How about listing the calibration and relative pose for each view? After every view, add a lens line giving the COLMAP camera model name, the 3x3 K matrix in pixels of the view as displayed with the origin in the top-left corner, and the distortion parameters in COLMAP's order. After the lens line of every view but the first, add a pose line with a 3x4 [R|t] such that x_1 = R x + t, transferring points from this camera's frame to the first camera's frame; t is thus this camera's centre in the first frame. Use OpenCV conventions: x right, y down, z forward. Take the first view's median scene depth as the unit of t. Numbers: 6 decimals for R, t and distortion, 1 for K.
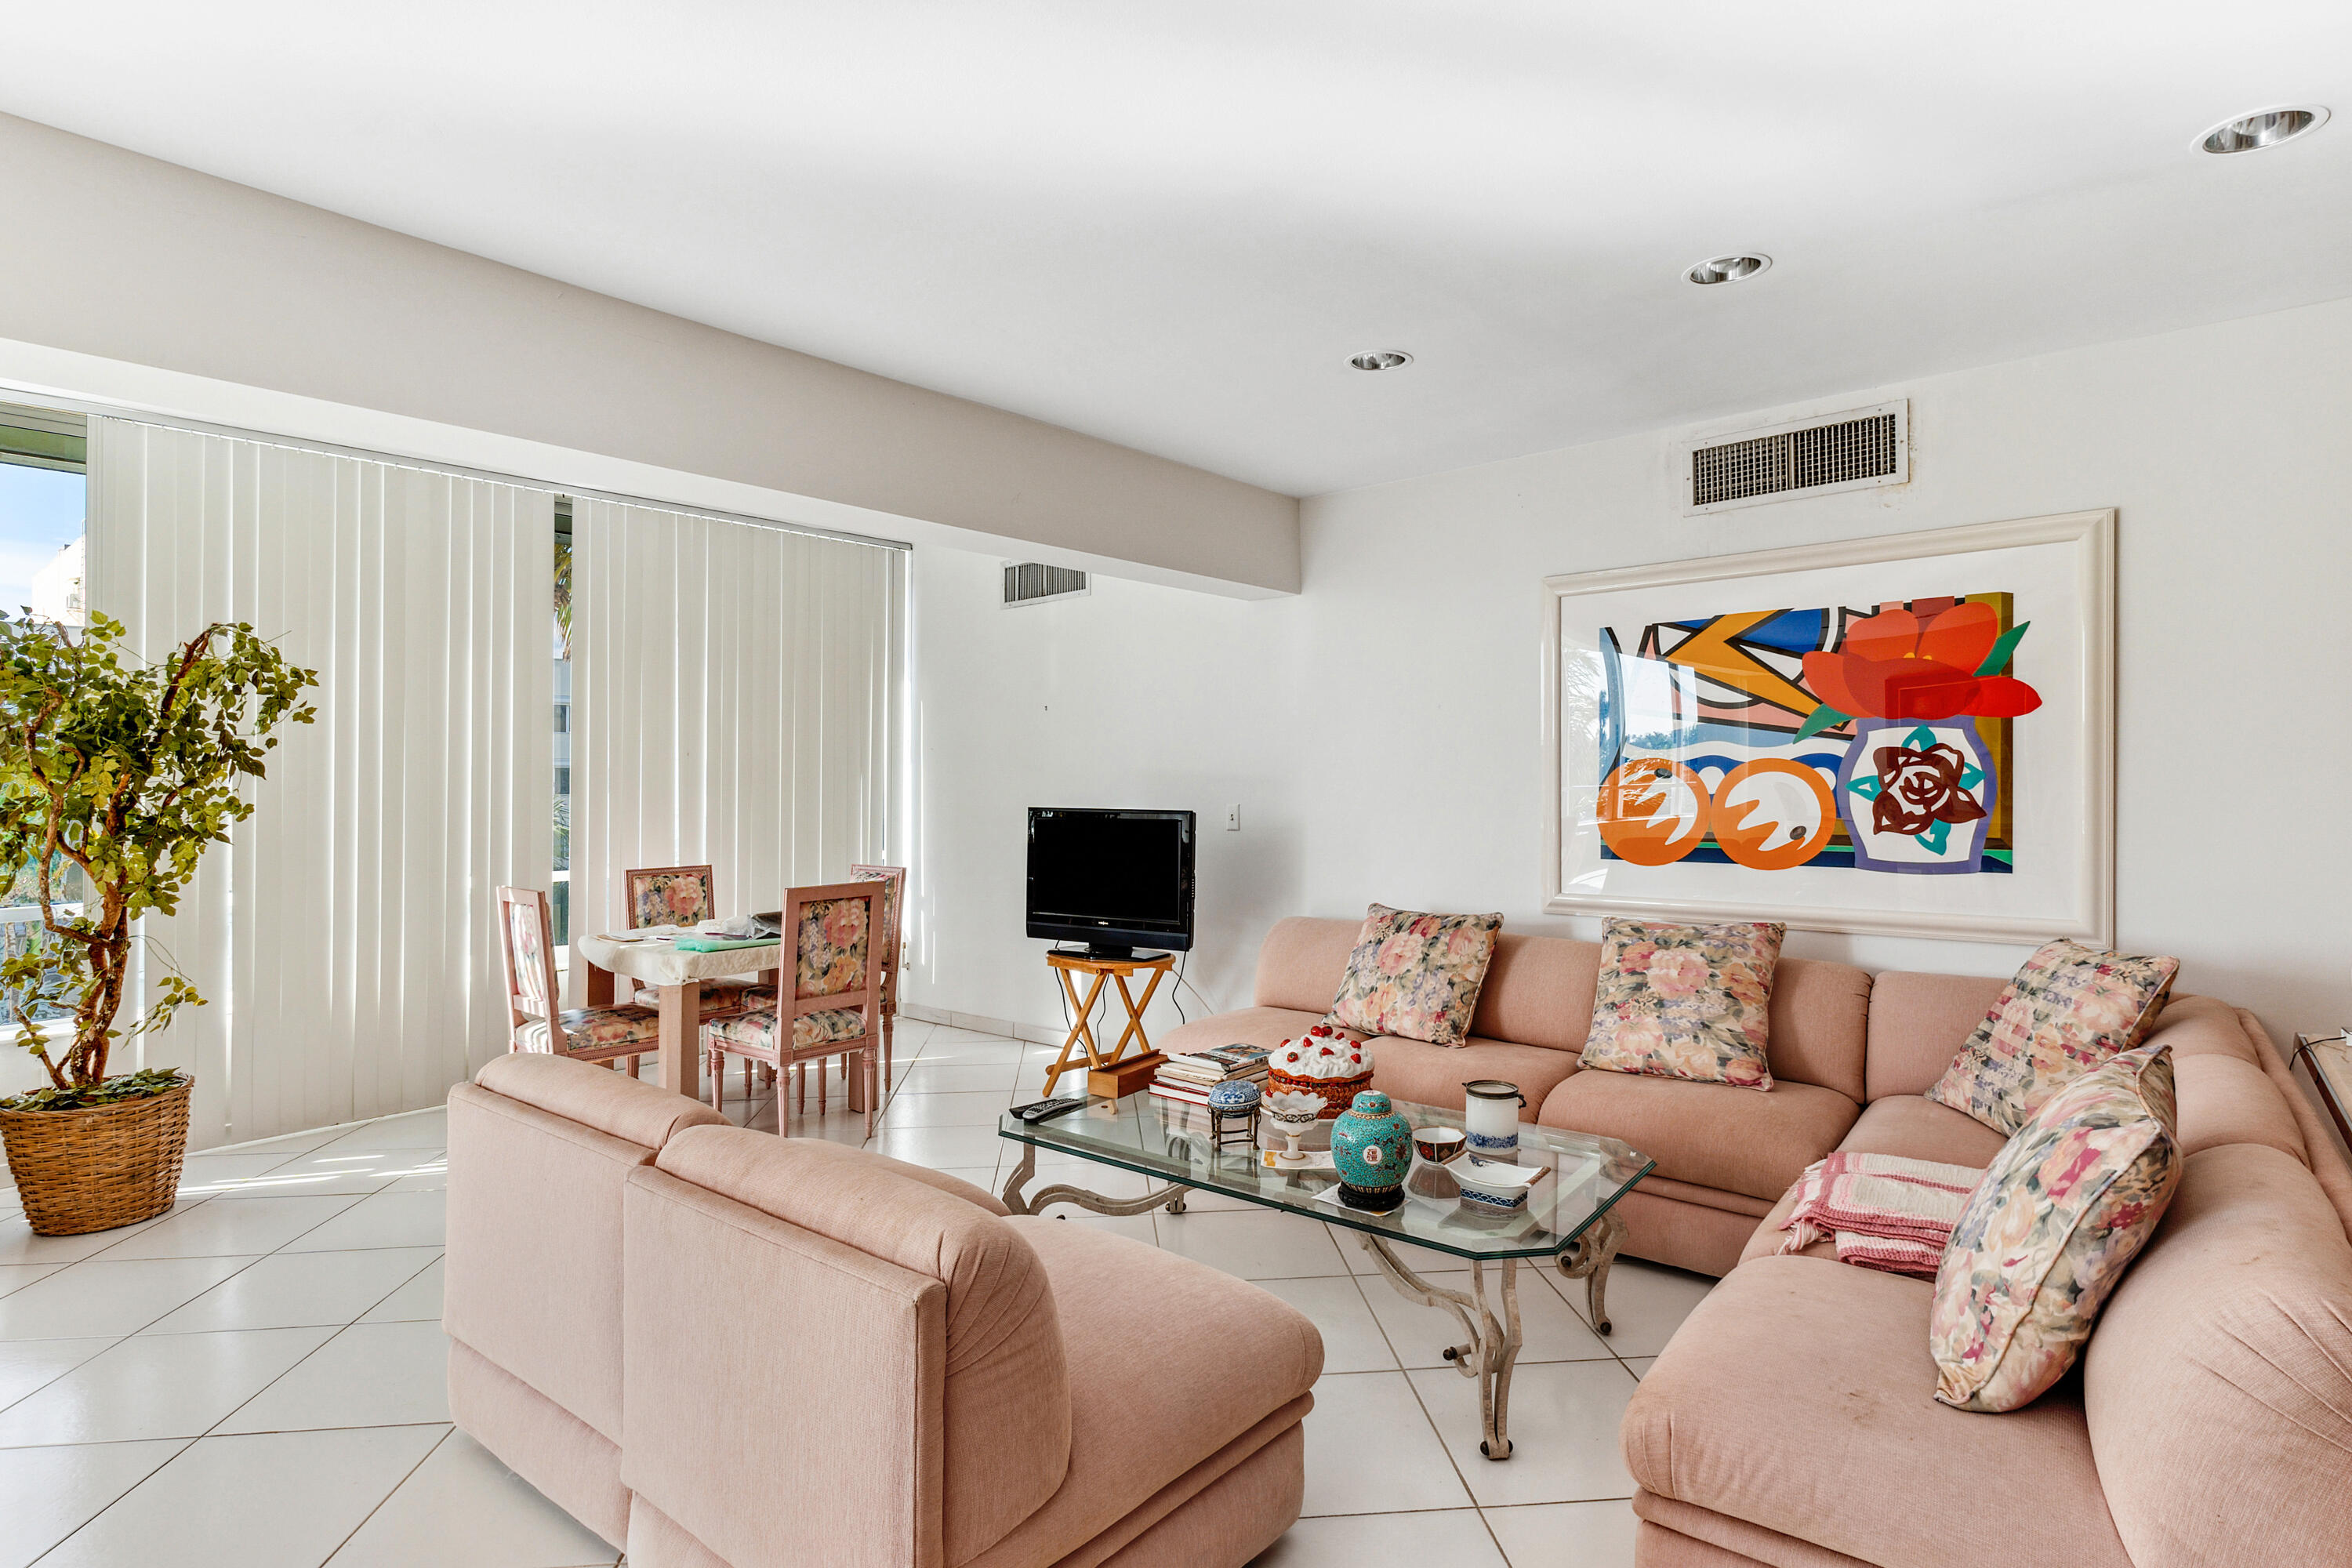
lens RADIAL K [[1164.3, 0, 1193.4], [0, 1164.3, 740.9], [0, 0, 1]] dist [0.000918, 0.000185]
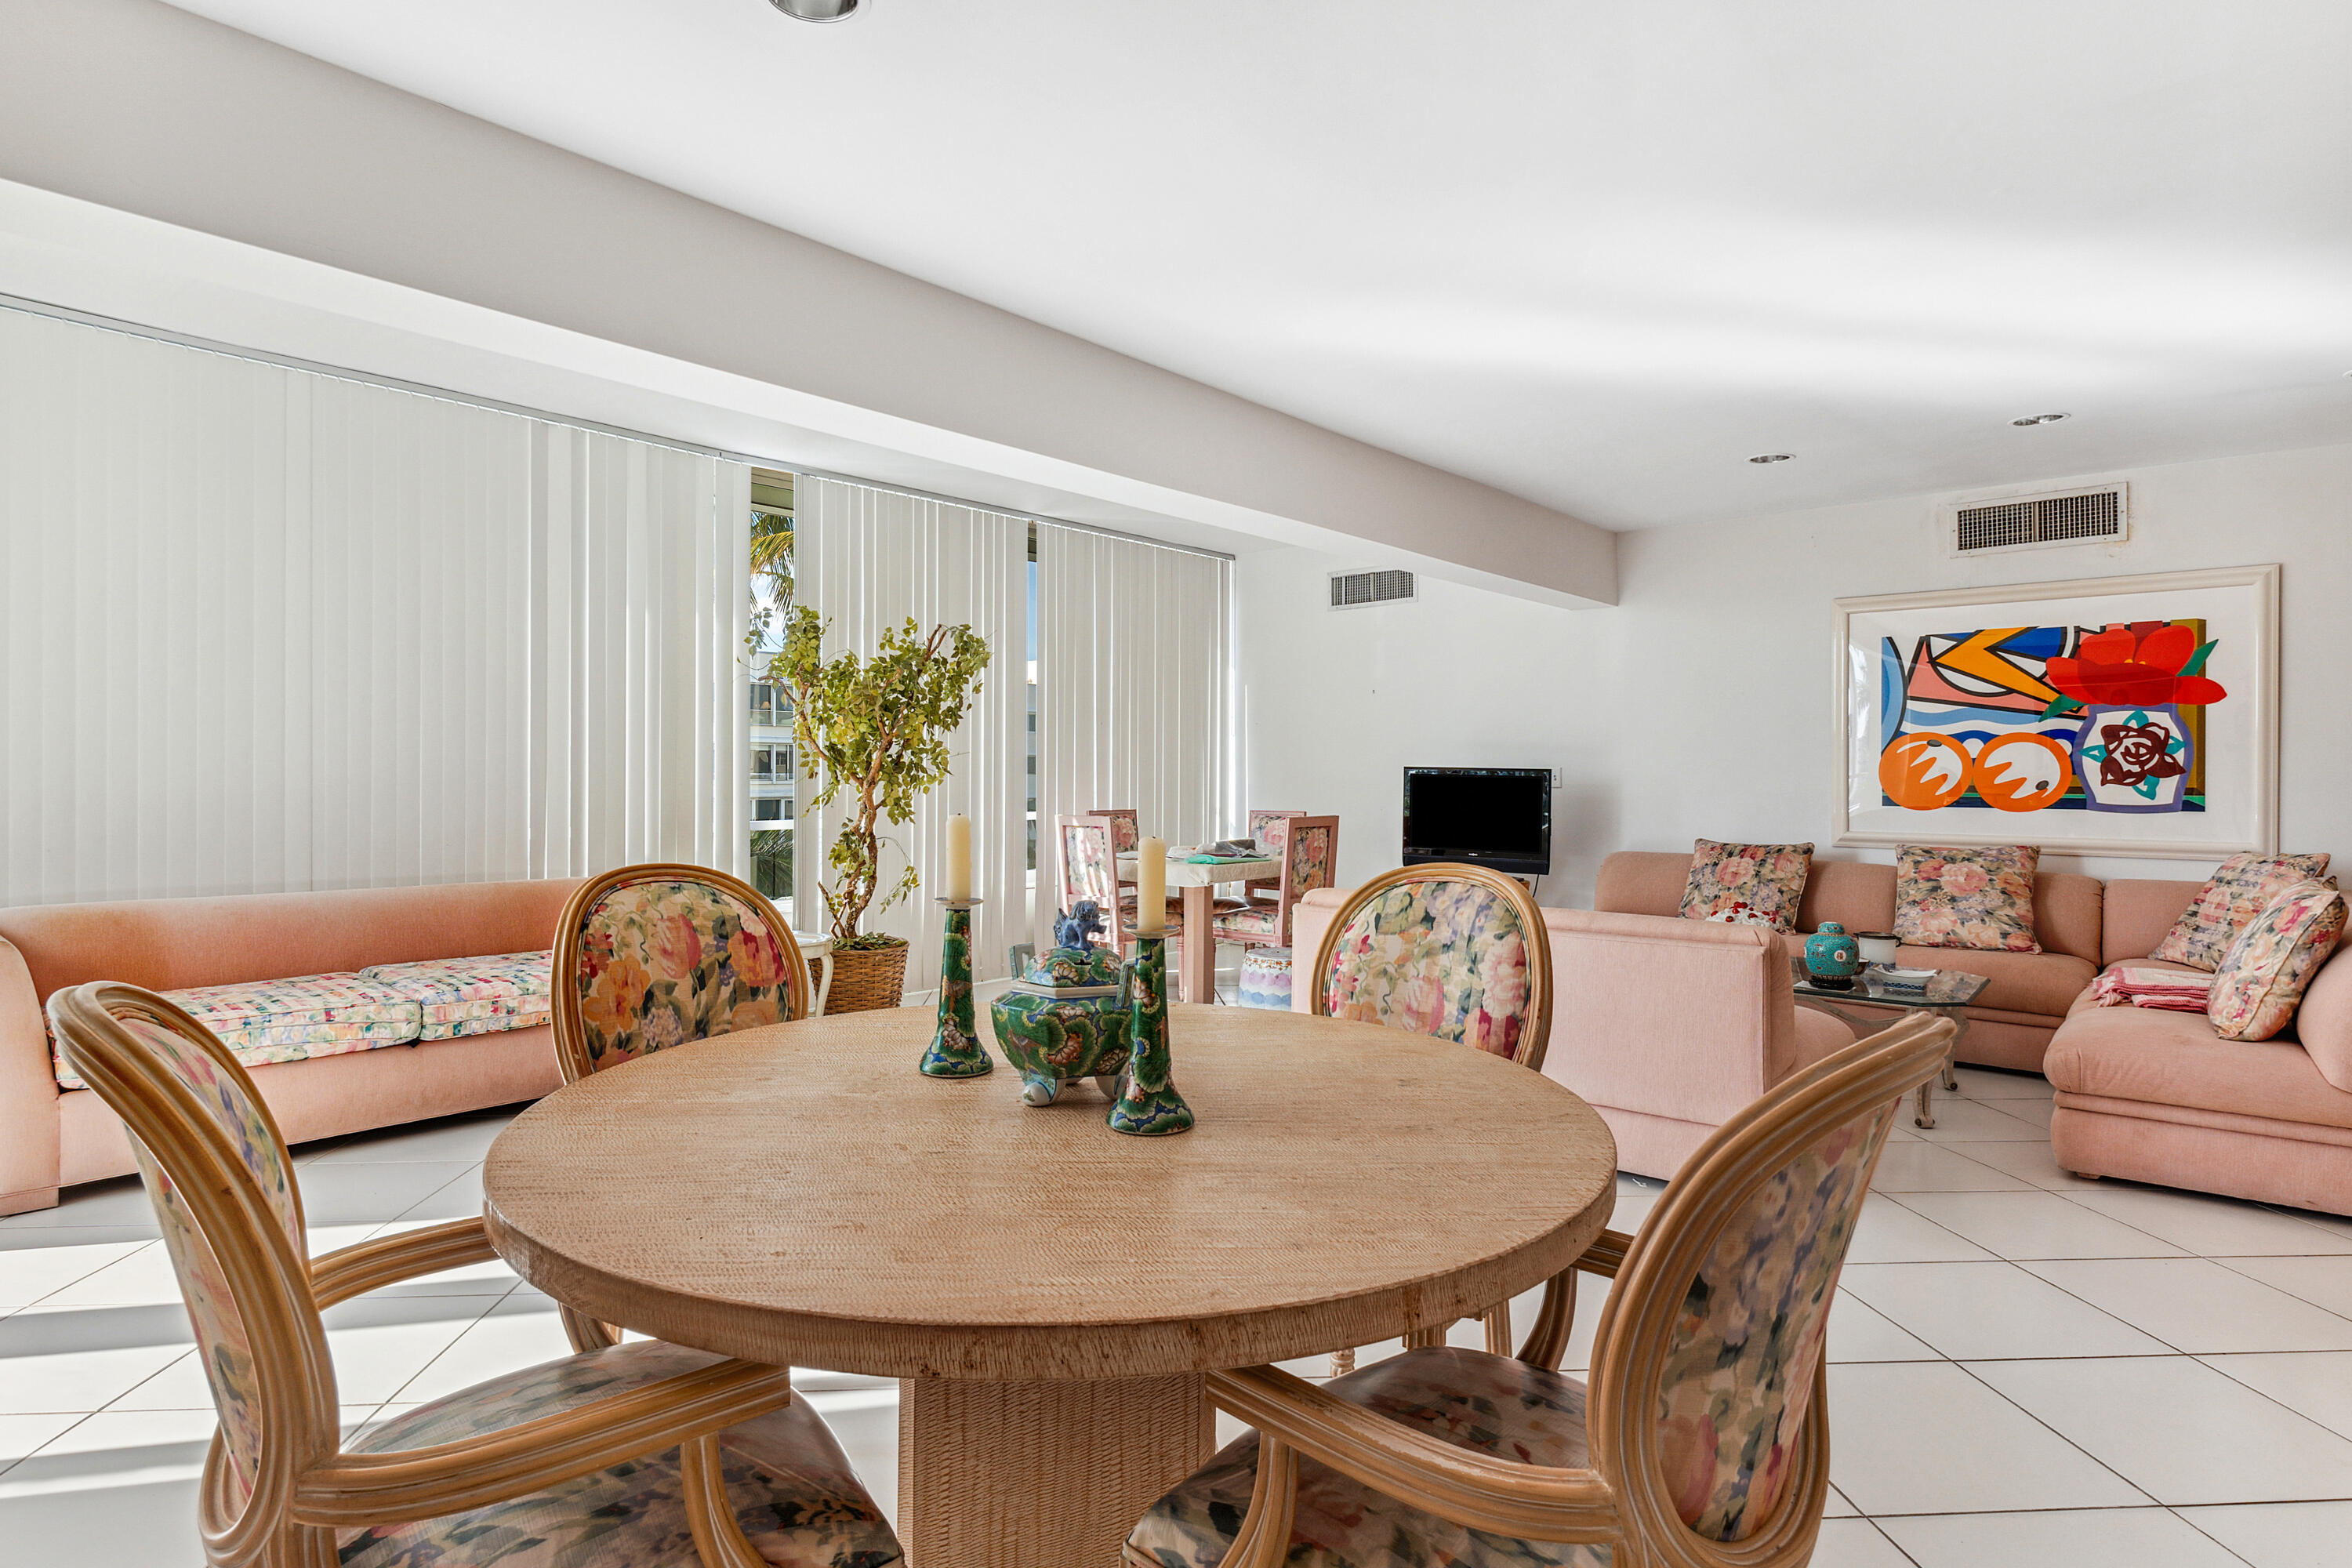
lens RADIAL K [[1228.1, 0, 1167.9], [0, 1228.1, 716.3], [0, 0, 1]] dist [0.000281, -0.000921]
pose [[0.999406, 0.014537, -0.031244, -0.521341], [-0.014935, 0.999810, -0.012528, 0.031386], [0.031056, 0.012988, 0.999433, -0.549564]]
